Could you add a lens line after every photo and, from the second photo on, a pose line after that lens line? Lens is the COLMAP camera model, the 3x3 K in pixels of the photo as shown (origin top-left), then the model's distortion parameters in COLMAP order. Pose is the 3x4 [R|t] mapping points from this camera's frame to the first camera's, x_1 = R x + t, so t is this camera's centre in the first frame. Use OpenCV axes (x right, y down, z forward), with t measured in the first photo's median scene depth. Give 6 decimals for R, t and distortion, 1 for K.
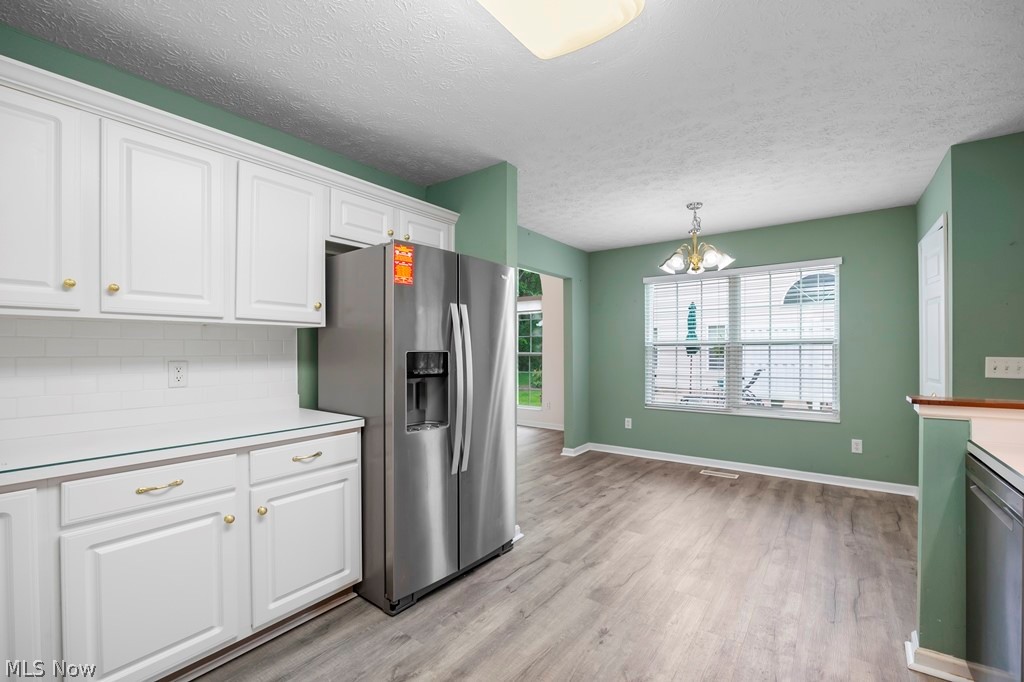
lens RADIAL K [[436.0, 0, 512.0], [0, 436.0, 356.2], [0, 0, 1]] dist [-0.001088, -0.003295]
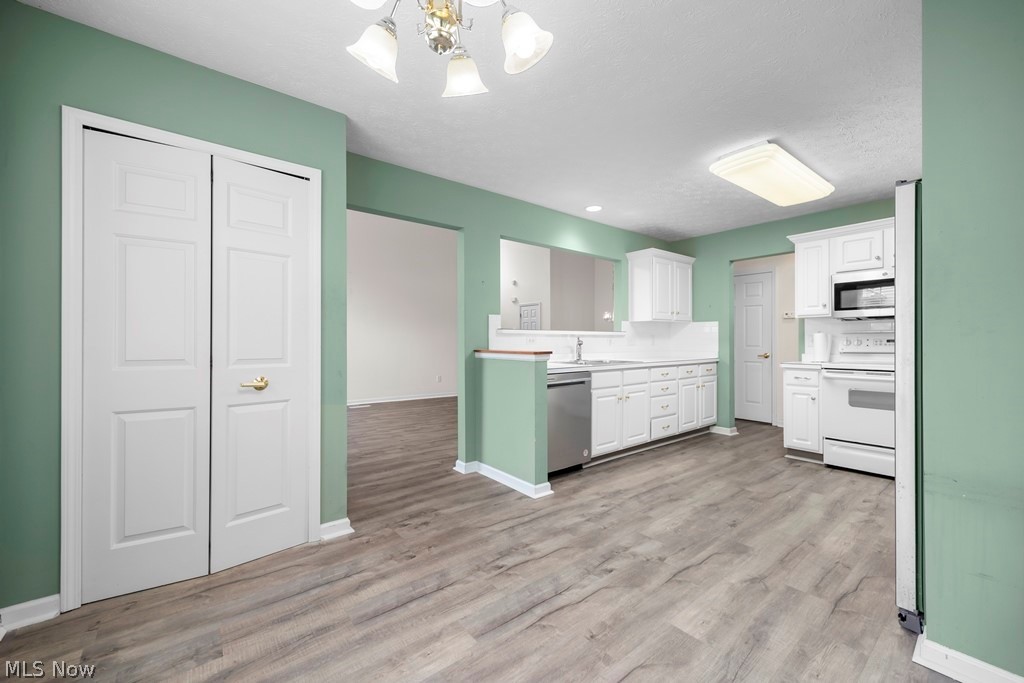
lens RADIAL K [[407.0, 0, 513.4], [0, 407.0, 343.8], [0, 0, 1]] dist [0.000321, 0.000044]
pose [[-0.969253, 0.003077, 0.246046, 0.313578], [0.007681, 0.999813, 0.017751, 0.015936], [-0.245945, 0.019095, -0.969096, 1.337622]]
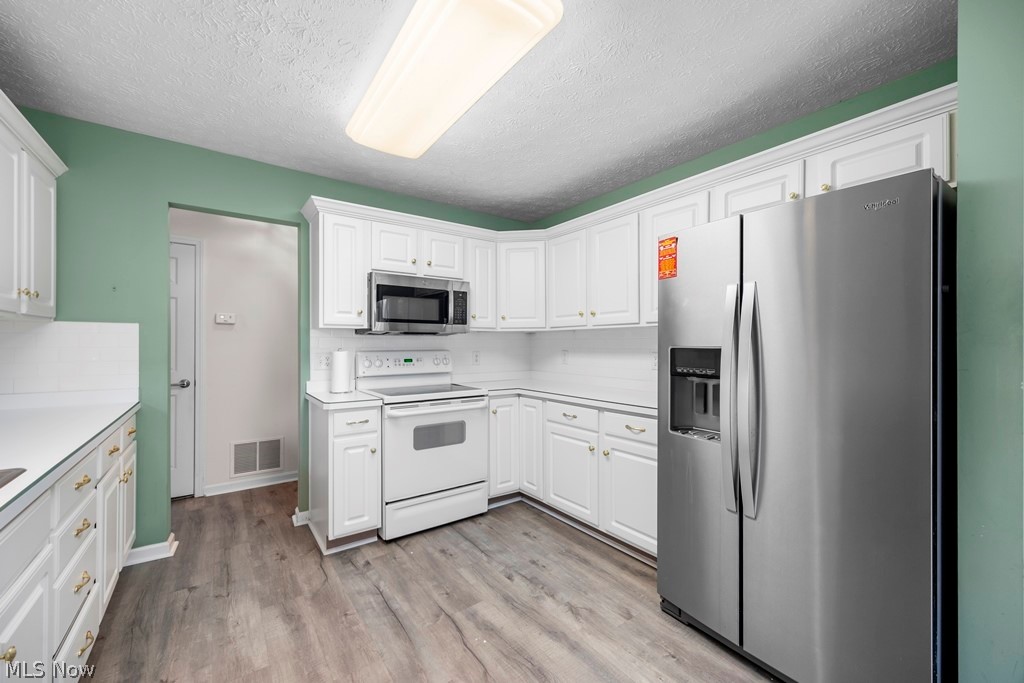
lens RADIAL K [[407.0, 0, 513.4], [0, 407.0, 343.8], [0, 0, 1]] dist [0.000321, 0.000044]
pose [[-0.296994, 0.002088, -0.954877, 0.427069], [-0.012270, 0.999907, 0.006003, -0.011397], [0.954800, 0.013500, -0.296941, 0.554529]]
